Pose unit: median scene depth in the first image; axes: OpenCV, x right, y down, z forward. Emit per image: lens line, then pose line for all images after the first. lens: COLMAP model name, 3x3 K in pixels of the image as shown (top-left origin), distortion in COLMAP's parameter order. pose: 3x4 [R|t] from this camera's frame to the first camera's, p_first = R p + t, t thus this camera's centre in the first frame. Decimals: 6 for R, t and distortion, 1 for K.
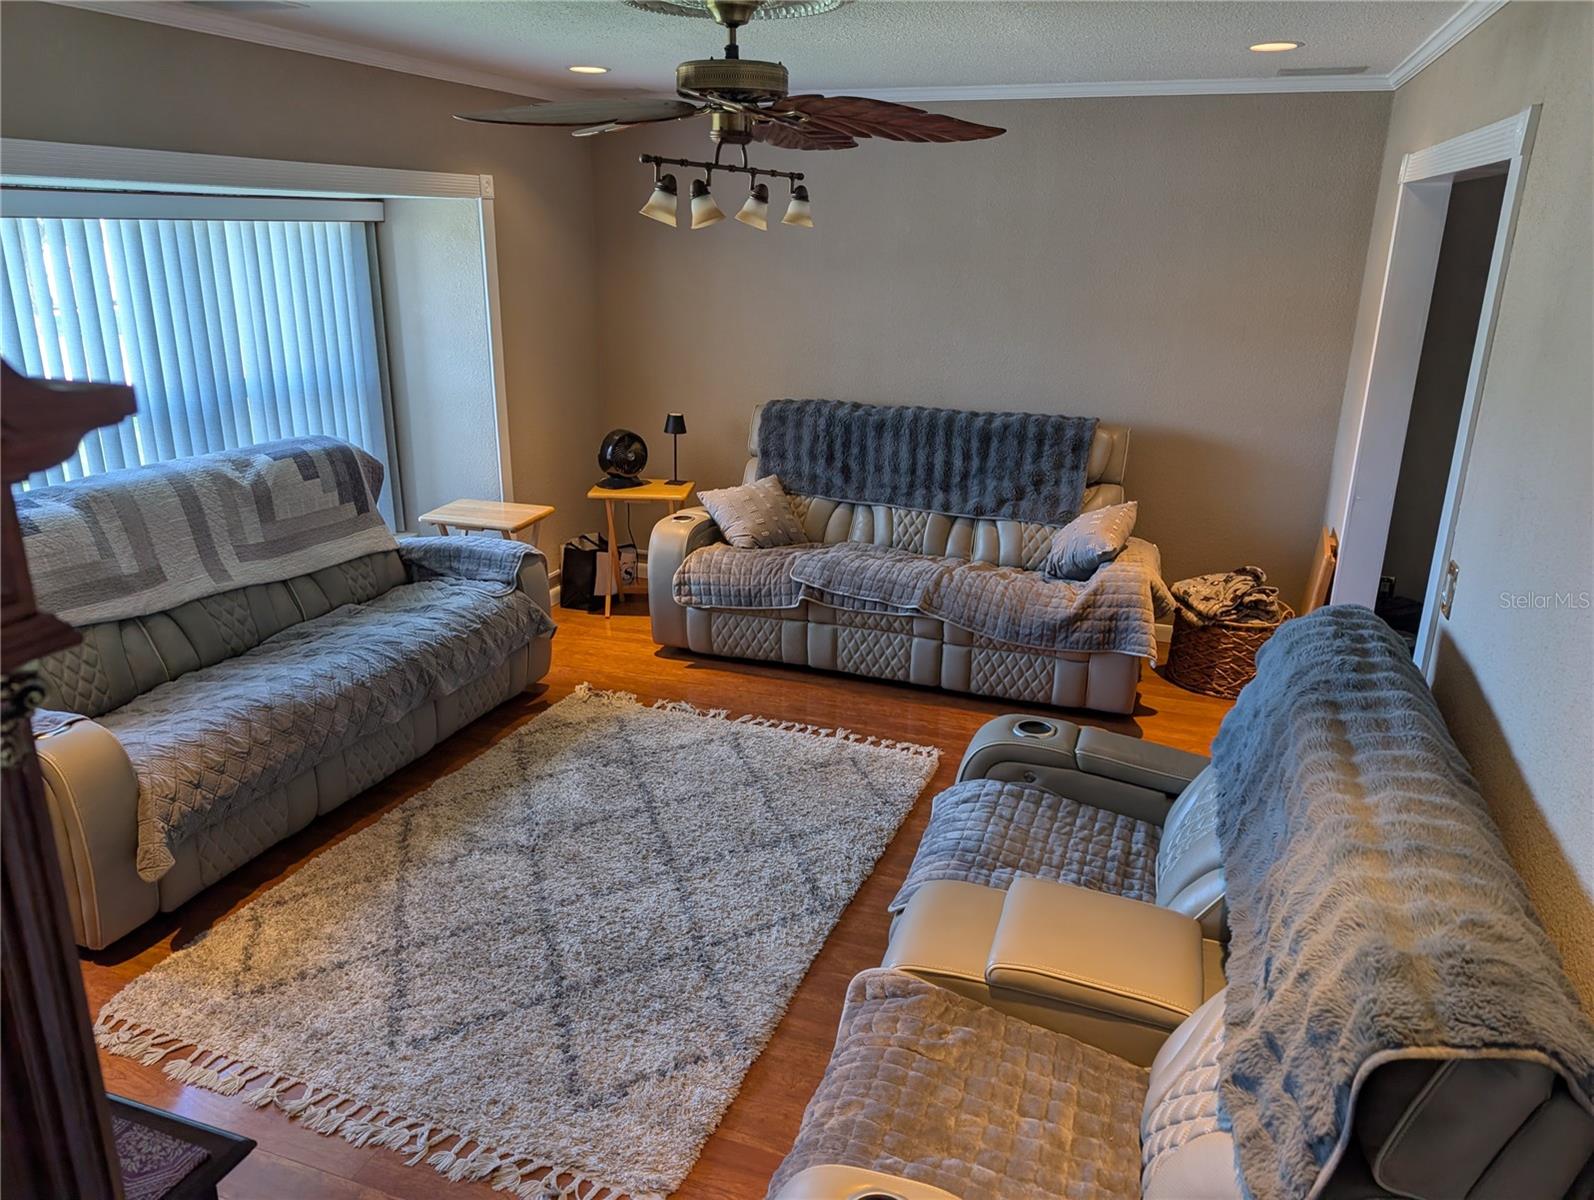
lens RADIAL K [[1146.1, 0, 794.5], [0, 1146.1, 593.7], [0, 0, 1]] dist [0.012999, -0.003020]
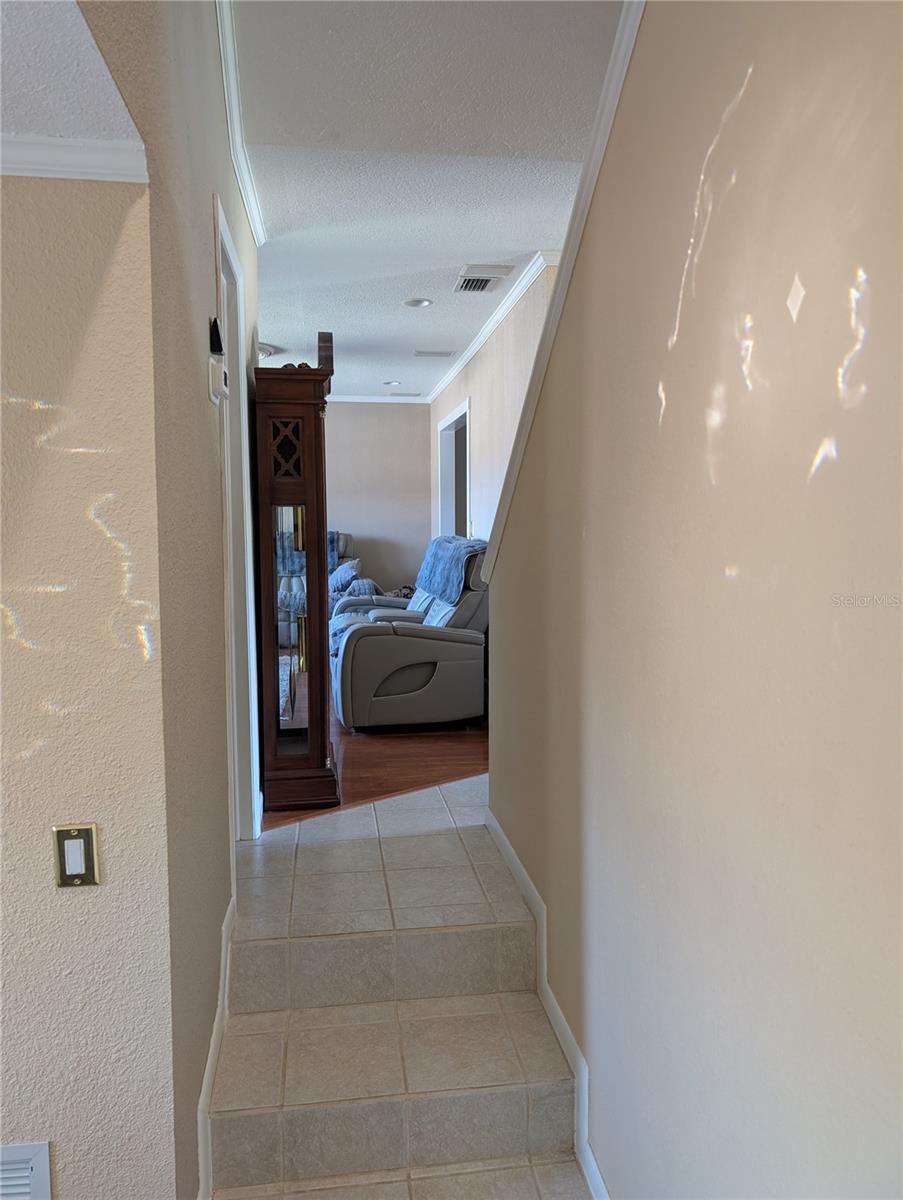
lens RADIAL K [[862.8, 0, 452.5], [0, 862.8, 576.2], [0, 0, 1]] dist [0.012999, -0.003020]
pose [[0.884509, -0.053130, 0.463489, -0.370284], [0.160599, 0.967448, -0.195583, 0.338549], [-0.438010, 0.247431, 0.864248, -0.629225]]
